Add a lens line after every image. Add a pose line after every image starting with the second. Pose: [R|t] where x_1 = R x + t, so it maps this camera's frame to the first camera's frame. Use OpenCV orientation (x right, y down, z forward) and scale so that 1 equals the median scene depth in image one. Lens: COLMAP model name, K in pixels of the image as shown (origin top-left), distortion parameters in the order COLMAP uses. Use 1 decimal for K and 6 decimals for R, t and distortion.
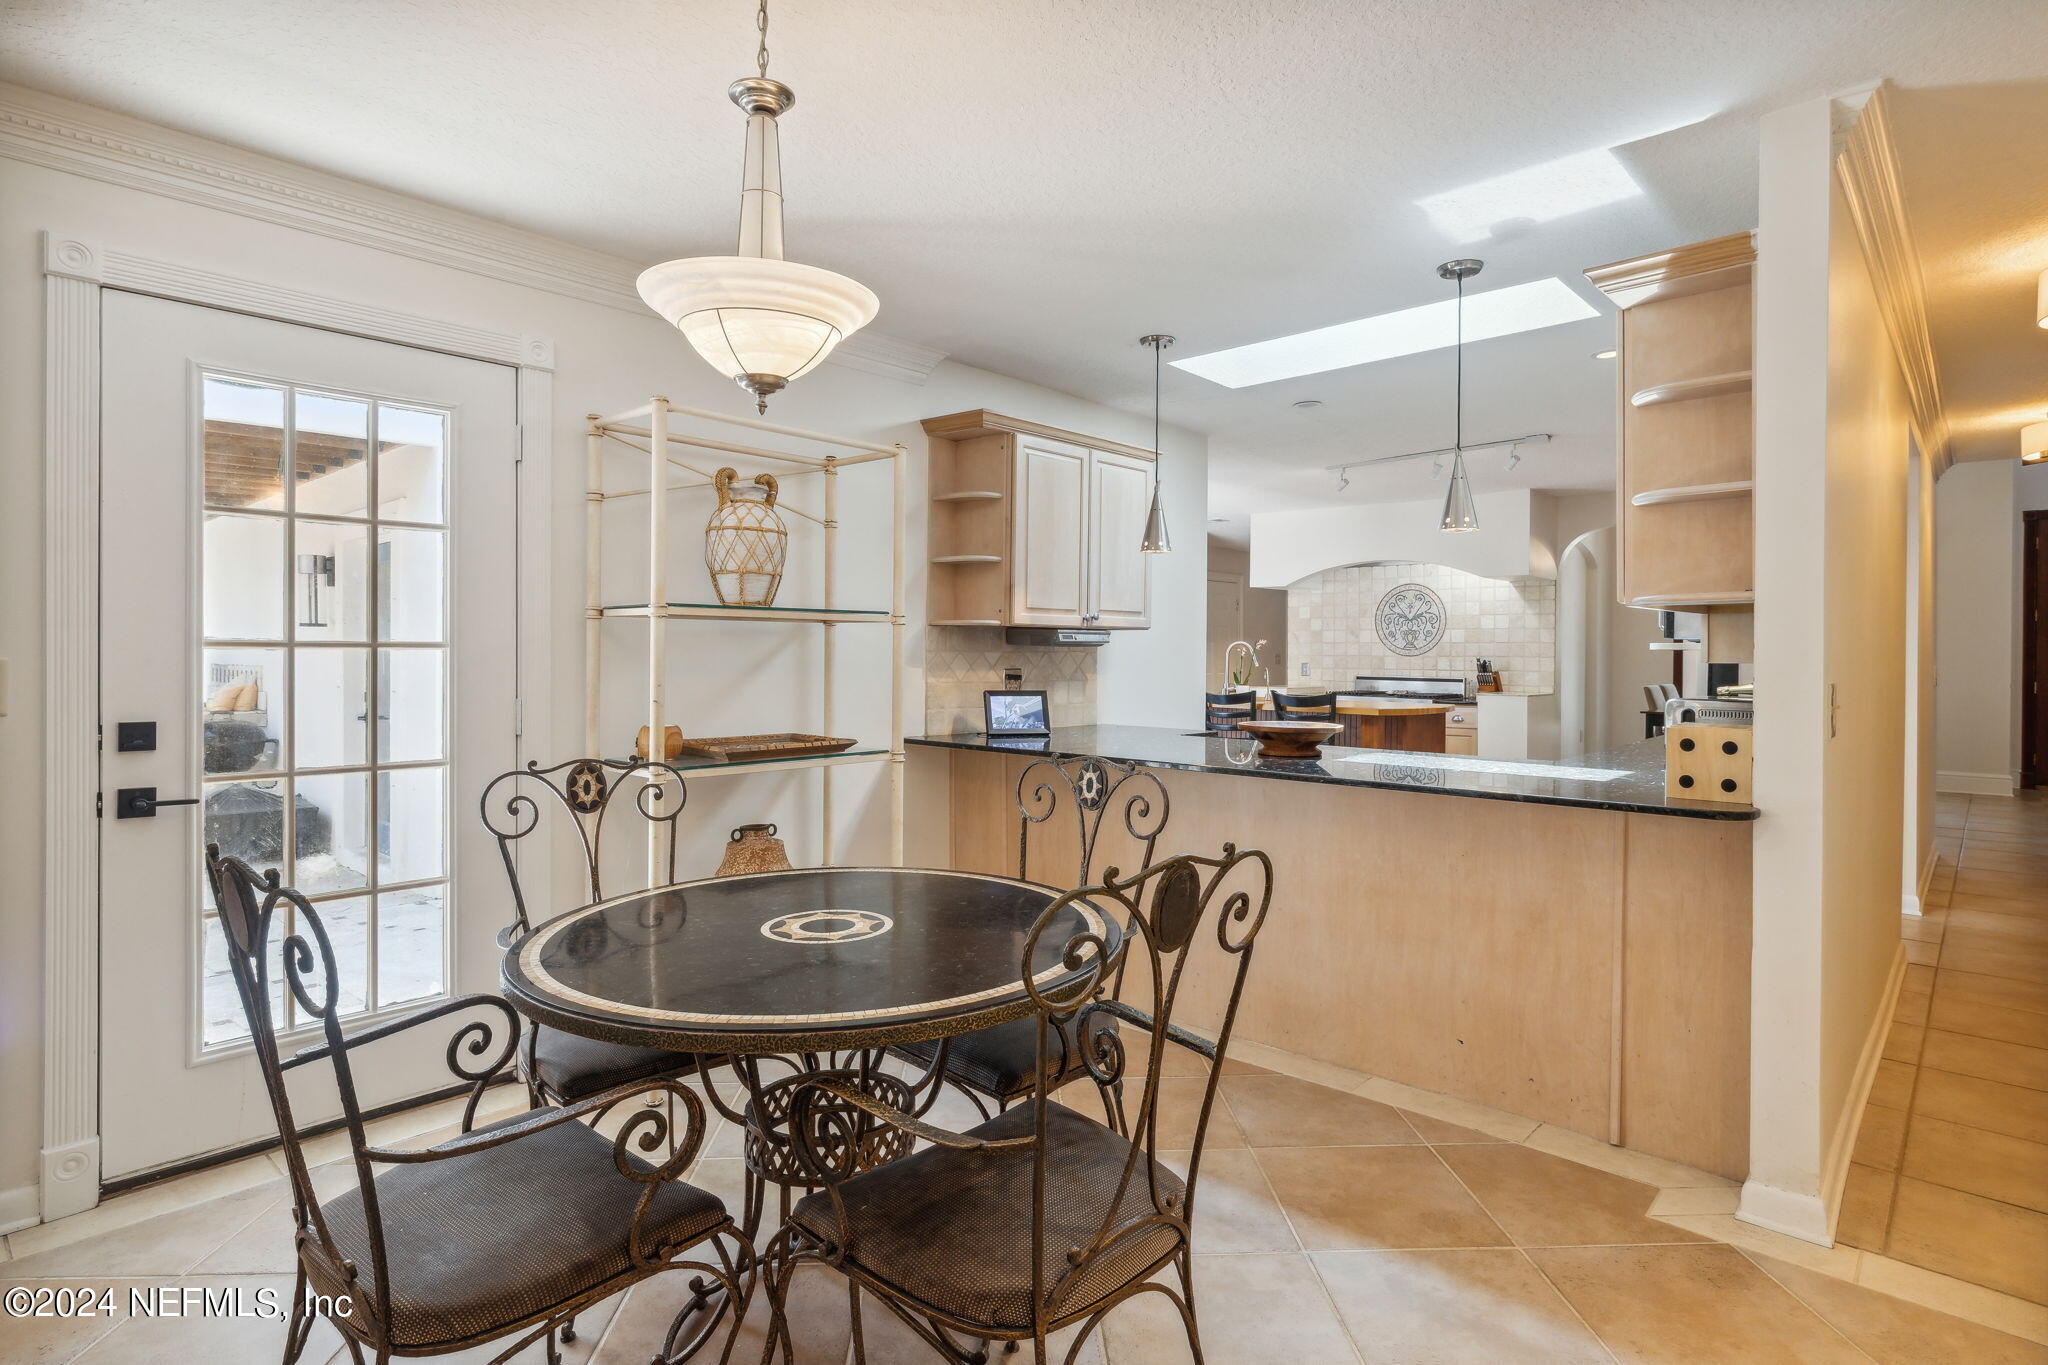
lens RADIAL K [[1065.8, 0, 1010.9], [0, 1065.8, 651.7], [0, 0, 1]] dist [-0.004389, -0.000185]
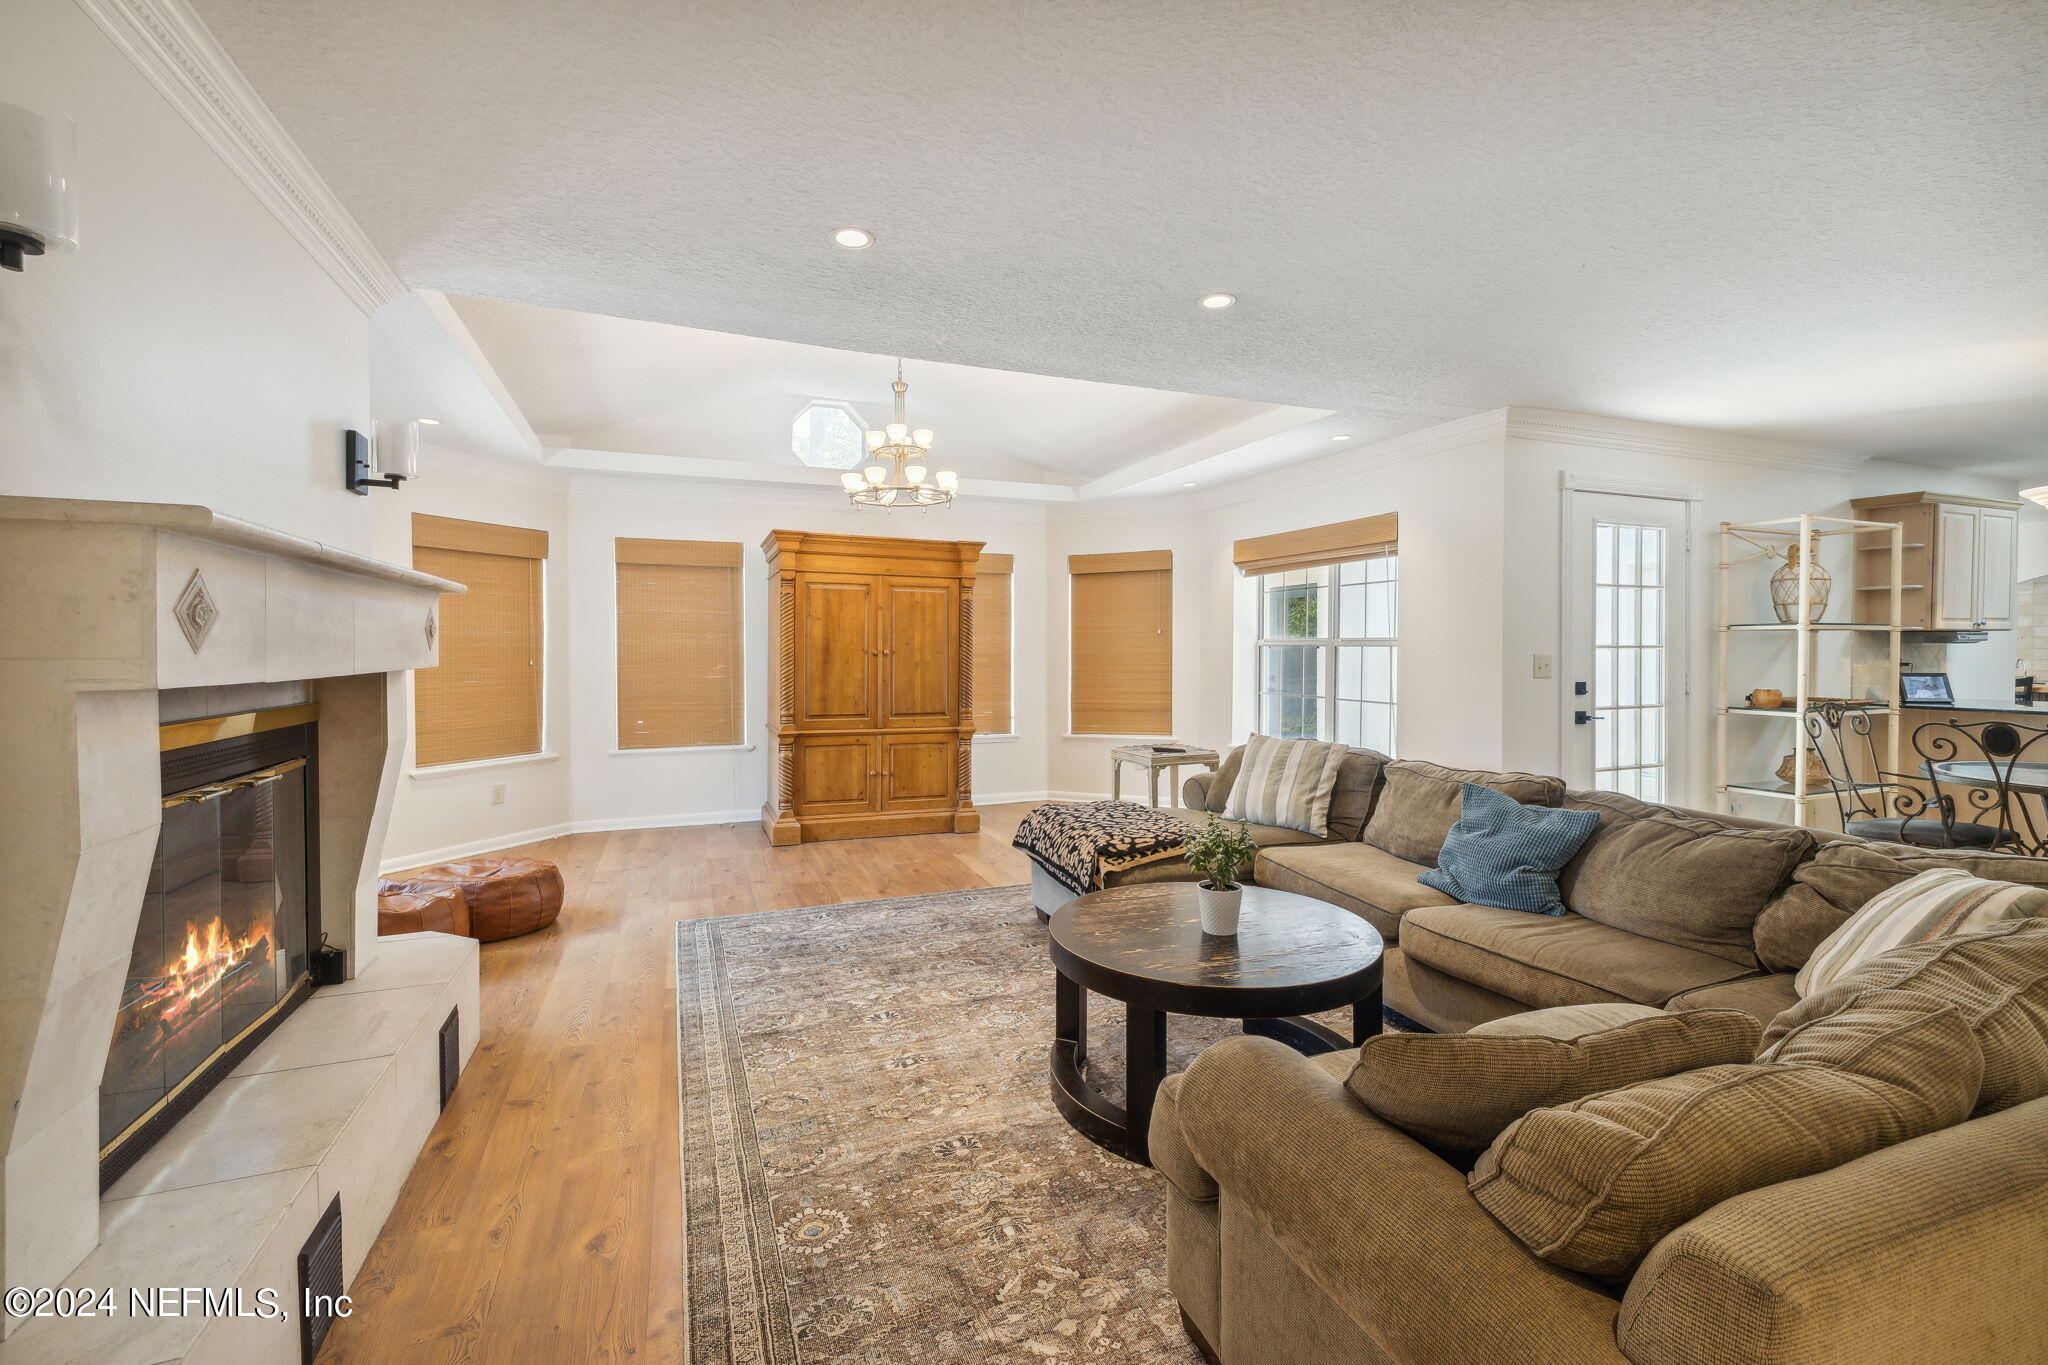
lens RADIAL K [[867.9, 0, 1023.8], [0, 867.9, 668.3], [0, 0, 1]] dist [0.001718, -0.000496]
pose [[0.901425, 0.000528, -0.432934, -0.628681], [0.008527, 0.999784, 0.018974, -0.004755], [0.432851, -0.020795, 0.901226, -0.681637]]
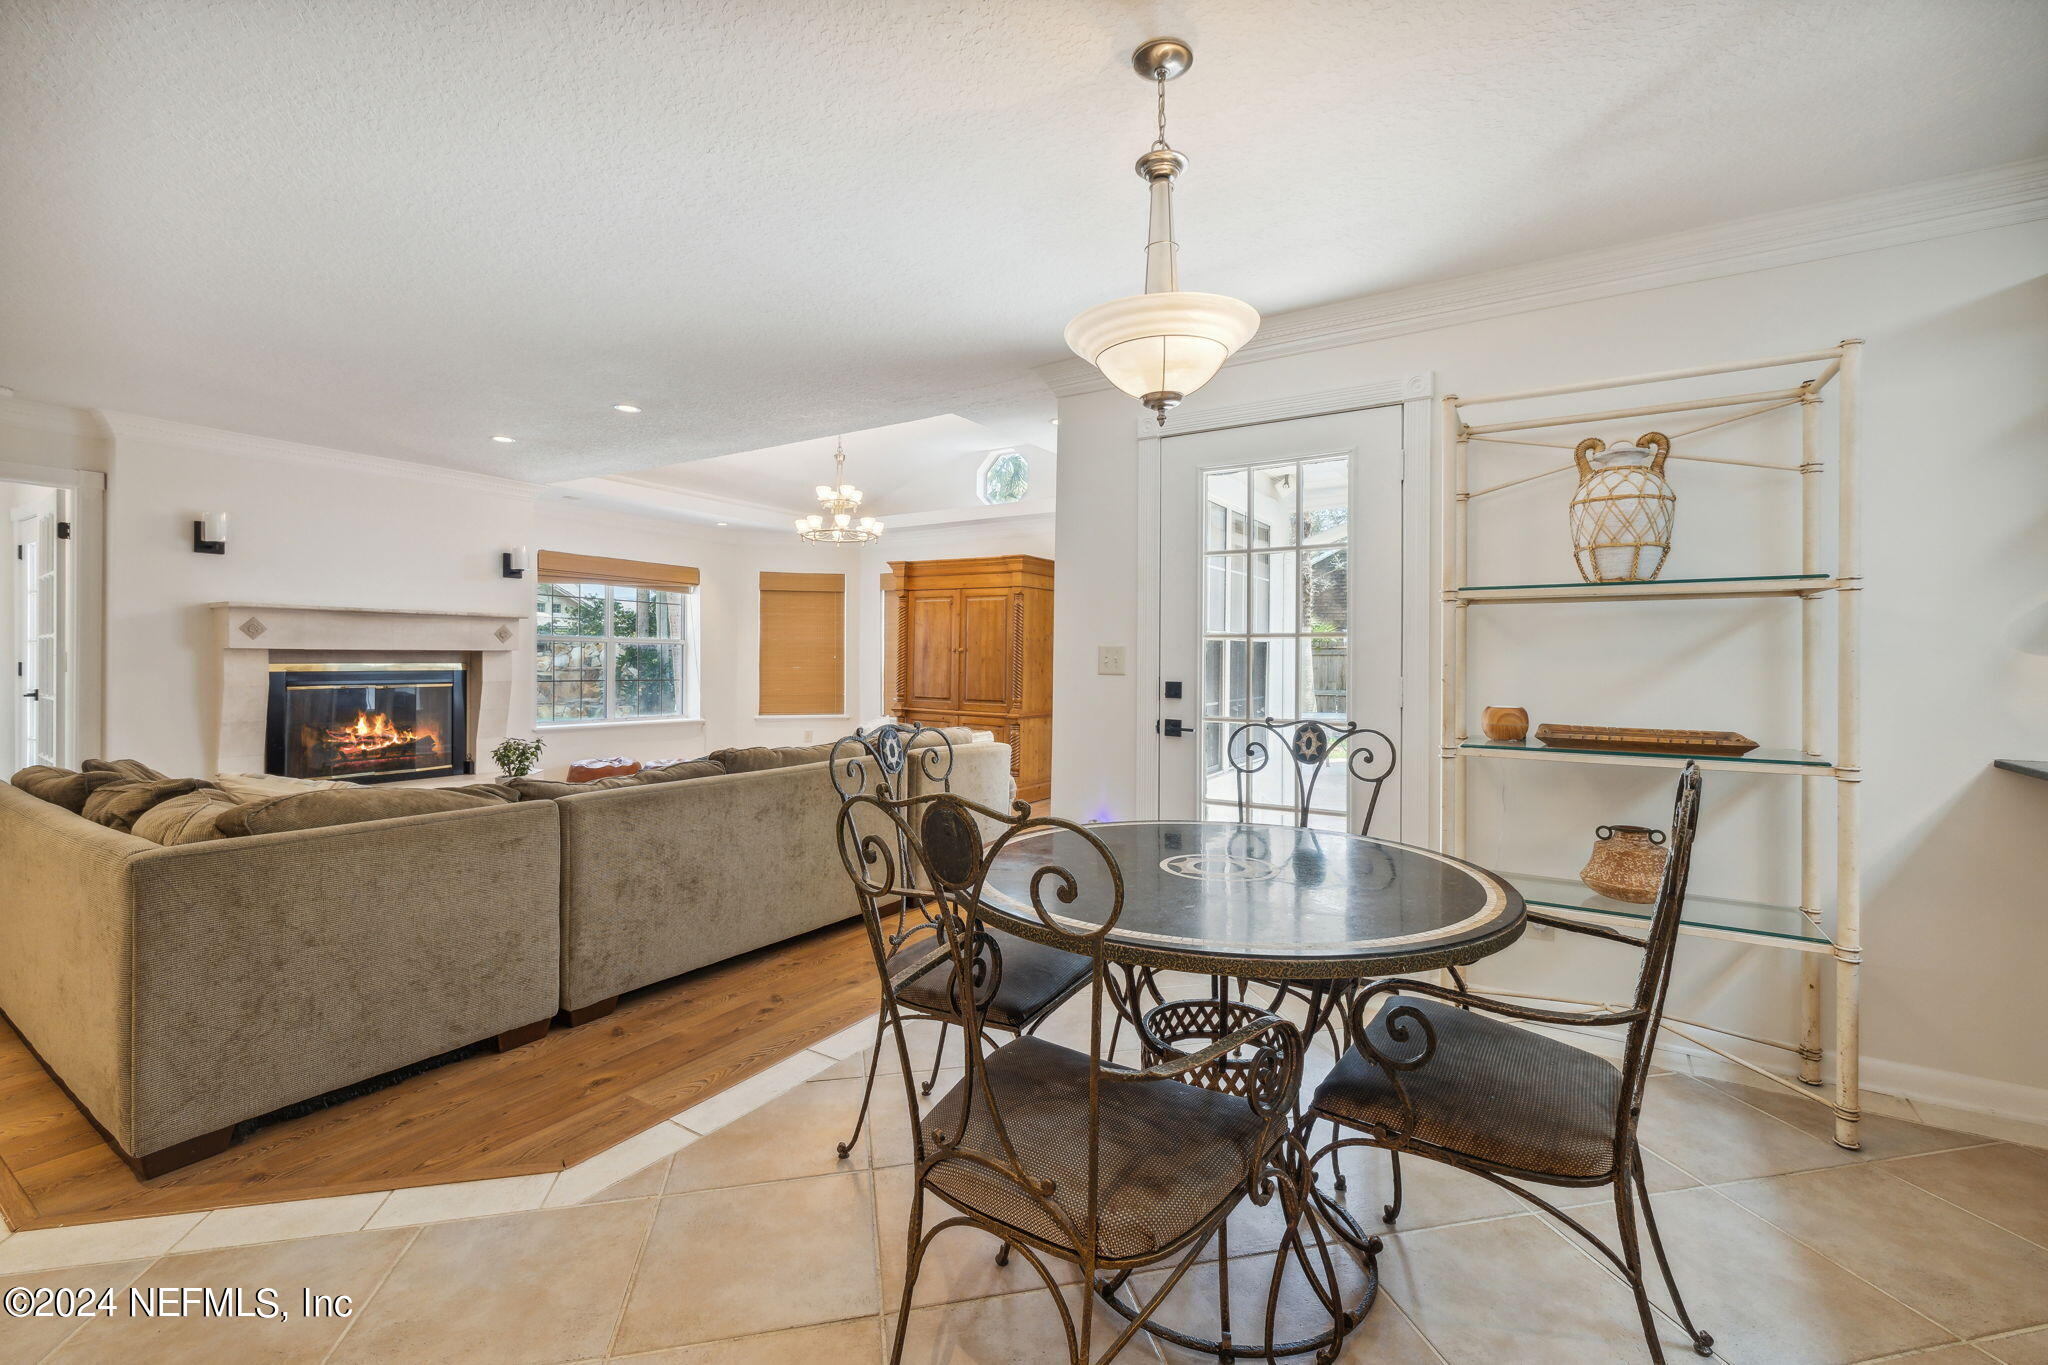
lens RADIAL K [[867.9, 0, 1029.7], [0, 867.9, 663.6], [0, 0, 1]] dist [0.001718, -0.000496]
pose [[0.177933, 0.000395, -0.984043, 0.311078], [-0.003168, 0.999995, -0.000171, 0.021423], [0.984038, 0.003148, 0.177933, 0.294828]]
